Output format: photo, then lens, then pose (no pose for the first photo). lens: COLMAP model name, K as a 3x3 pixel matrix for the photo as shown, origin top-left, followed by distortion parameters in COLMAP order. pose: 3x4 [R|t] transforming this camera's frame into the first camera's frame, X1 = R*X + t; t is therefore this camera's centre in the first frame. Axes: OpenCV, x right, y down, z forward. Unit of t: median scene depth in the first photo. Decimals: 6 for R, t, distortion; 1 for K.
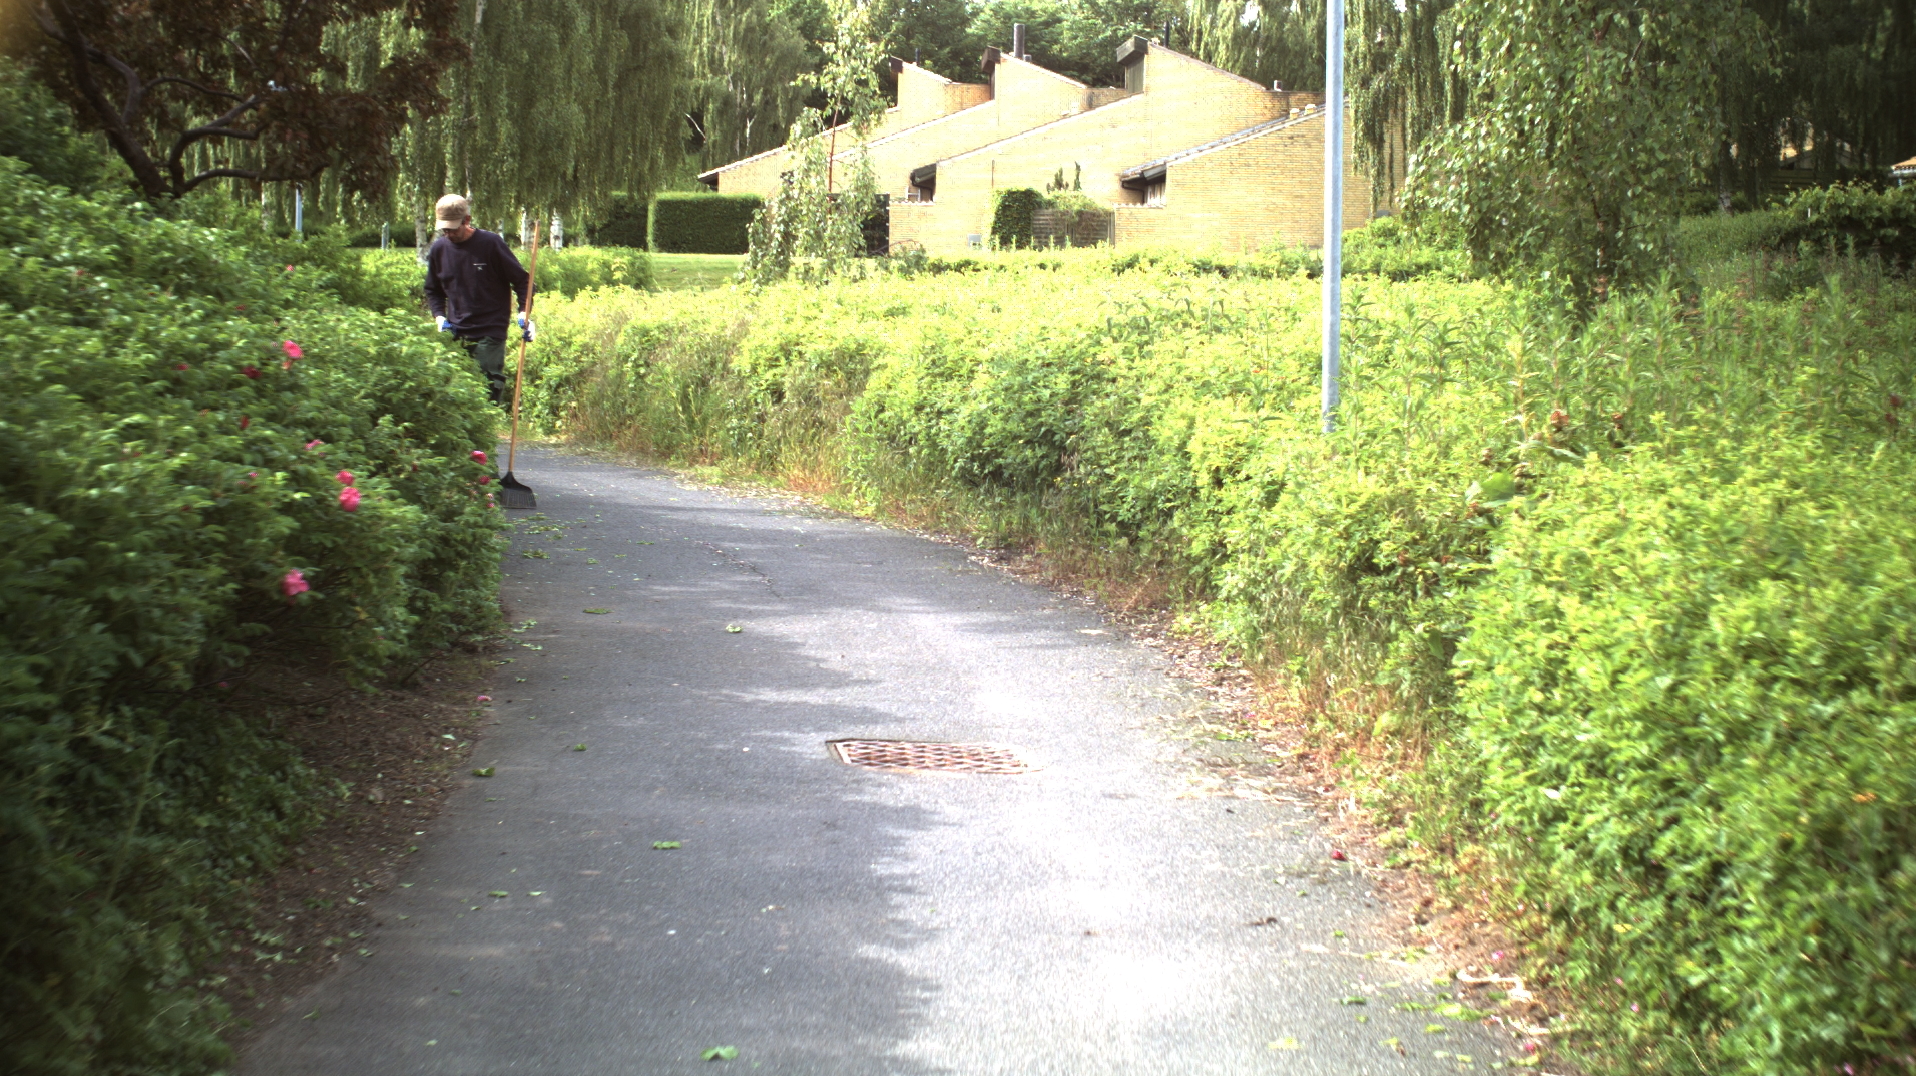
lens RADIAL K [[3396.1, 0, 962.0], [0, 3396.1, 535.3], [0, 0, 1]] dist [-0.311570, 0.449181]
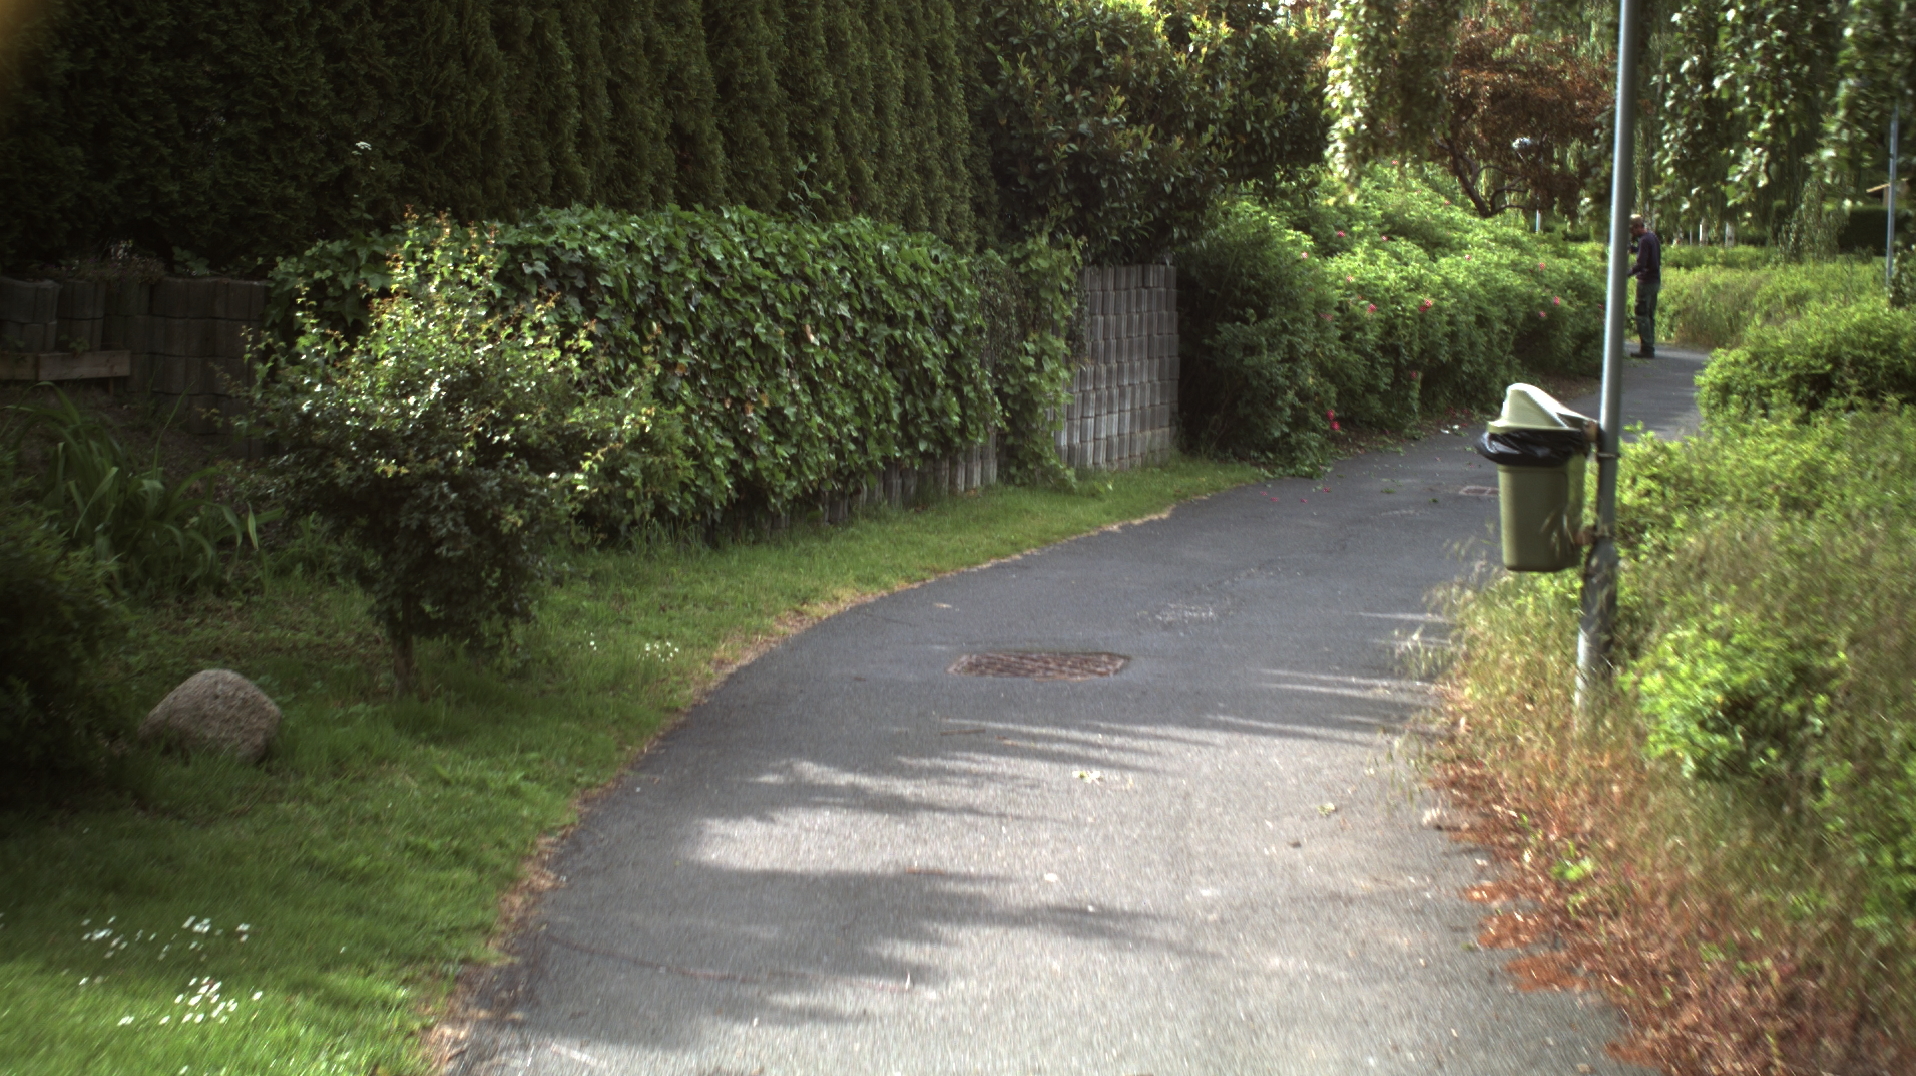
lens RADIAL K [[3396.1, 0, 962.0], [0, 3396.1, 535.3], [0, 0, 1]] dist [-0.311570, 0.449181]
pose [[0.934836, 0.045384, -0.352168, 0.205343], [-0.044781, 0.998948, 0.009862, 0.092924], [0.352245, 0.006551, 0.935885, -1.061867]]
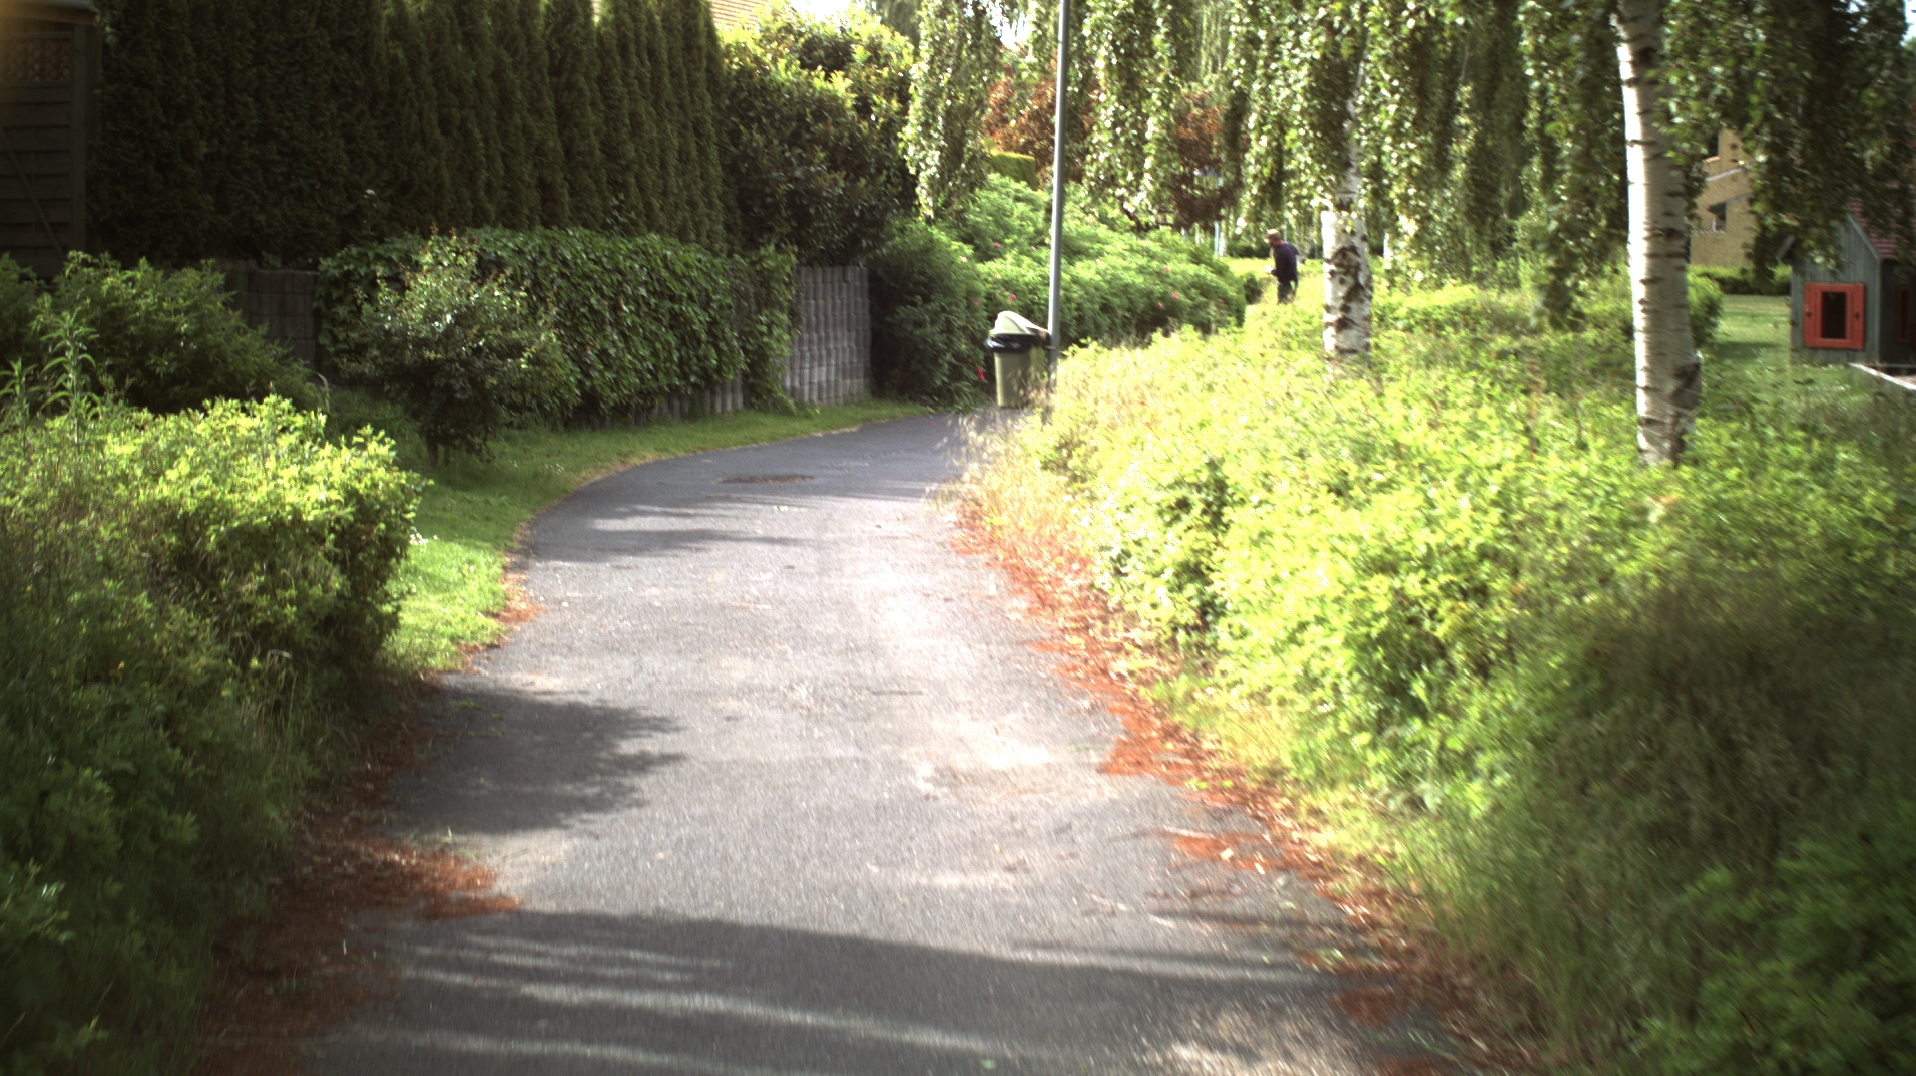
lens RADIAL K [[3396.1, 0, 962.0], [0, 3396.1, 535.3], [0, 0, 1]] dist [-0.311570, 0.449181]
pose [[0.957543, 0.029594, -0.286769, 0.365574], [-0.031060, 0.999517, -0.000561, 0.134484], [0.286614, 0.009444, 0.958000, -1.475926]]
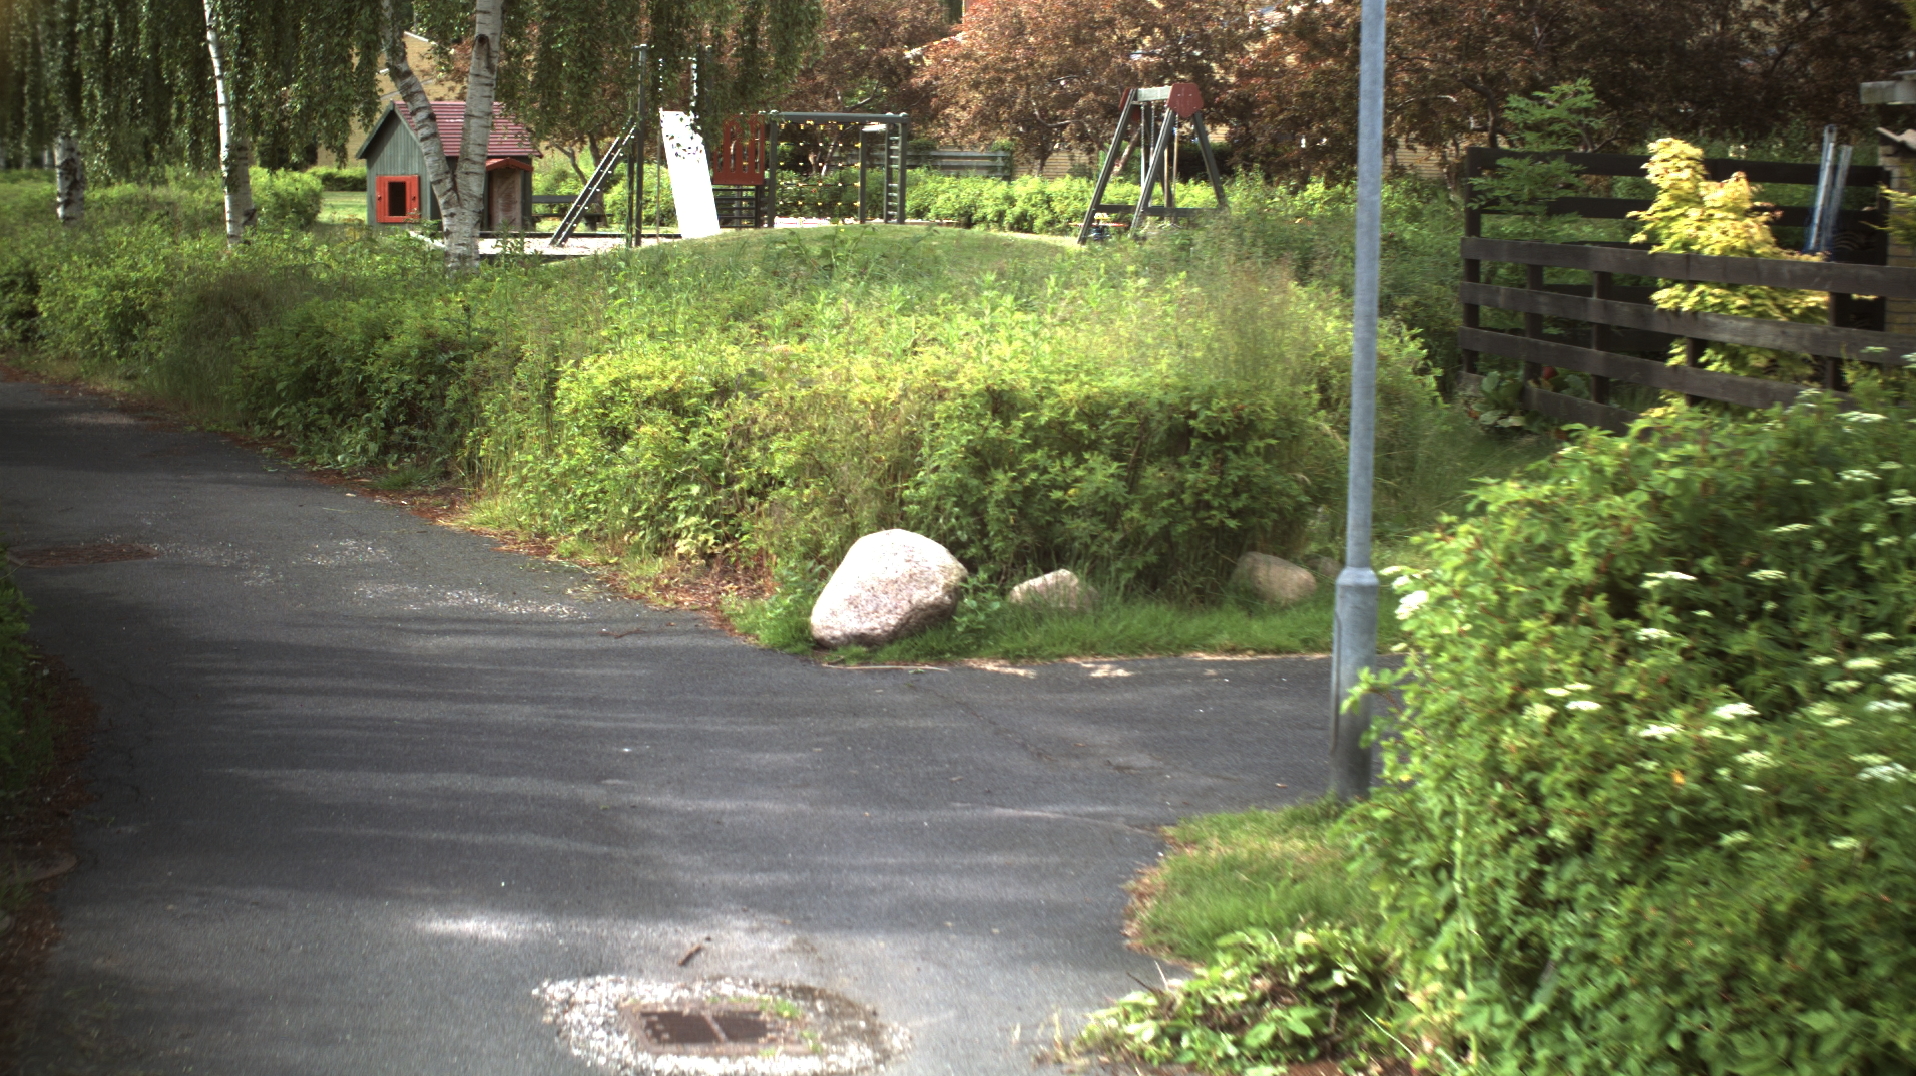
lens RADIAL K [[3396.1, 0, 962.0], [0, 3396.1, 535.3], [0, 0, 1]] dist [-0.311570, 0.449181]
pose [[0.994400, -0.011805, 0.105017, 0.449268], [0.009390, 0.999681, 0.023460, 0.194449], [-0.105261, -0.022343, 0.994194, -2.141544]]
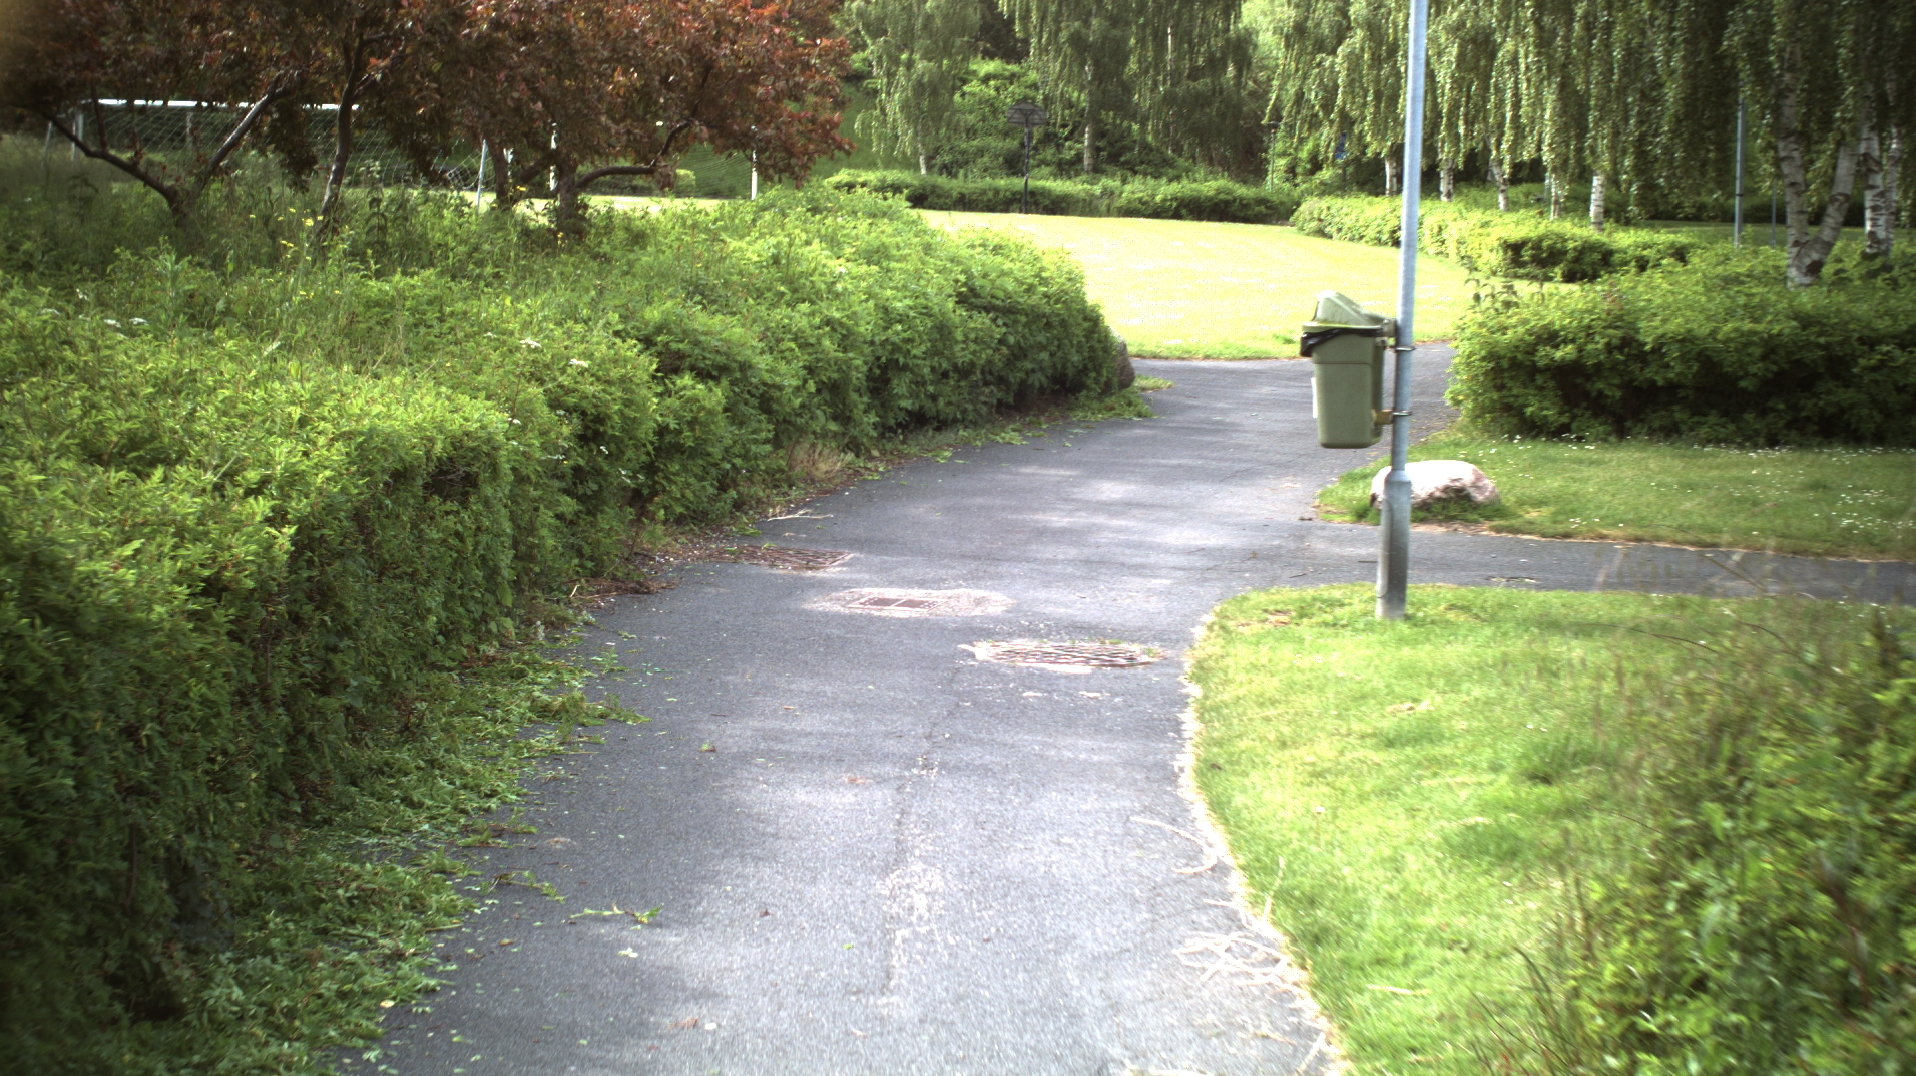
lens RADIAL K [[3396.1, 0, 962.0], [0, 3396.1, 535.3], [0, 0, 1]] dist [-0.311570, 0.449181]
pose [[0.915660, 0.049870, -0.398847, -0.163664], [-0.045903, 0.998756, 0.019499, -0.101275], [0.399323, 0.000454, 0.916810, 1.081142]]
